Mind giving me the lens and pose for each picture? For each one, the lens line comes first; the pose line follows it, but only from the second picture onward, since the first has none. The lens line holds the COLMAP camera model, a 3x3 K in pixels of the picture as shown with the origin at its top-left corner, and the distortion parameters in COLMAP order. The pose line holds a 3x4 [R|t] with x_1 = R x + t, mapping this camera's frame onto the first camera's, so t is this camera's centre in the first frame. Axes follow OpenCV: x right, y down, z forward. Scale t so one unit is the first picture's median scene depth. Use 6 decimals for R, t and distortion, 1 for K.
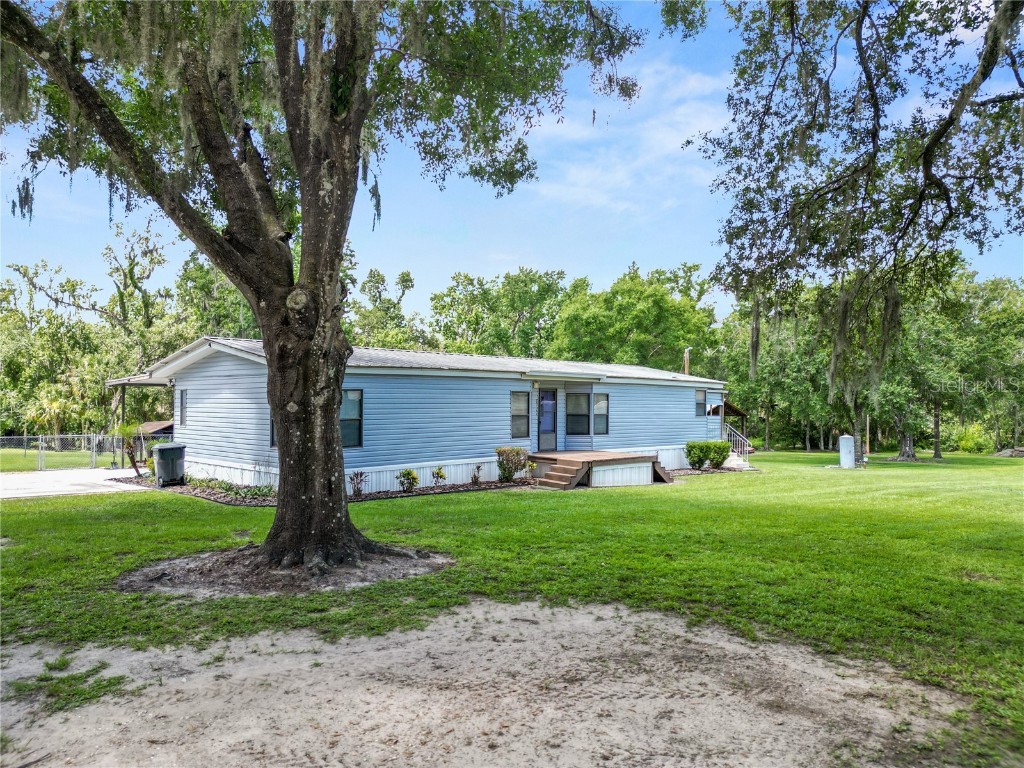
lens RADIAL K [[725.3, 0, 511.7], [0, 725.3, 379.9], [0, 0, 1]] dist [0.031200, -0.010523]
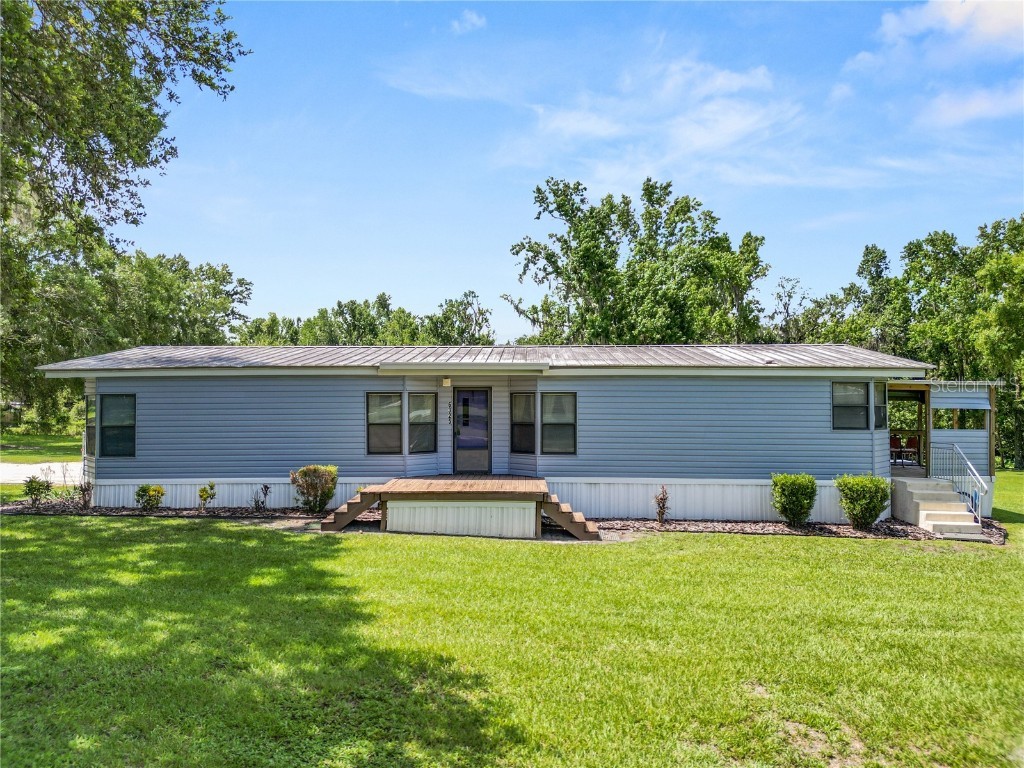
lens RADIAL K [[725.3, 0, 509.4], [0, 725.3, 387.6], [0, 0, 1]] dist [0.031200, -0.010523]
pose [[0.696623, -0.021613, -0.717112, 0.604874], [0.027893, 0.999606, -0.003031, 0.015646], [0.716895, -0.017891, 0.696951, 0.532980]]
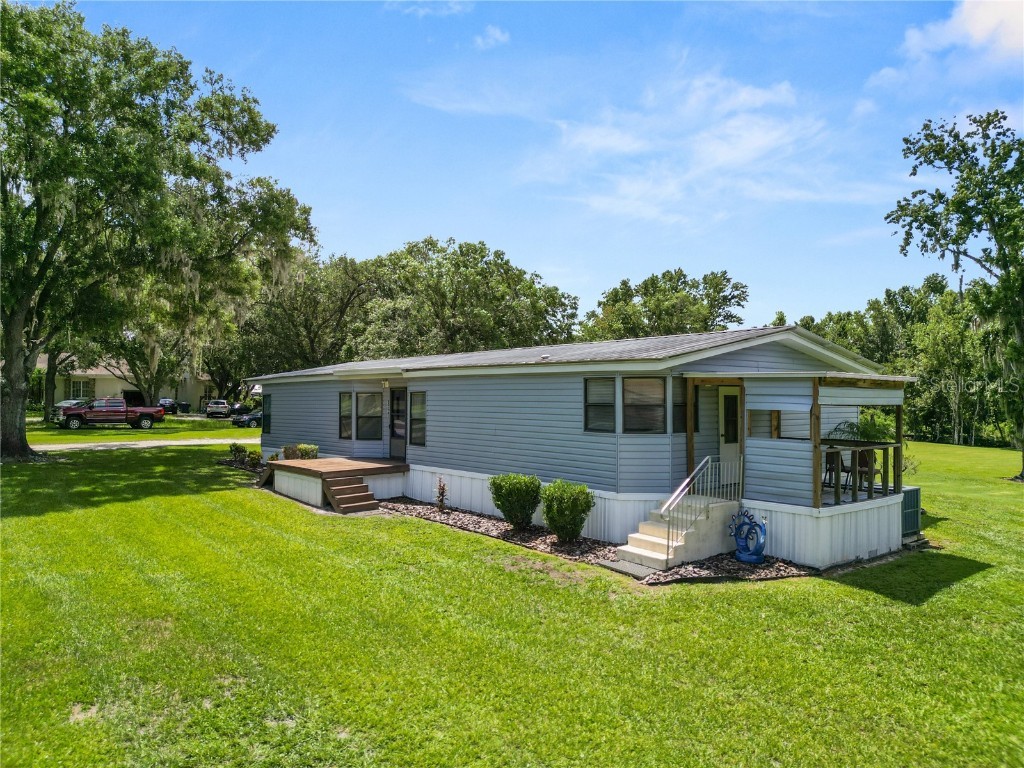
lens RADIAL K [[725.3, 0, 508.5], [0, 725.3, 389.1], [0, 0, 1]] dist [0.031200, -0.010523]
pose [[-0.108293, -0.022928, -0.993855, 0.951751], [0.030447, 0.999189, -0.026369, 0.041507], [0.993653, -0.033115, -0.107507, 1.259853]]
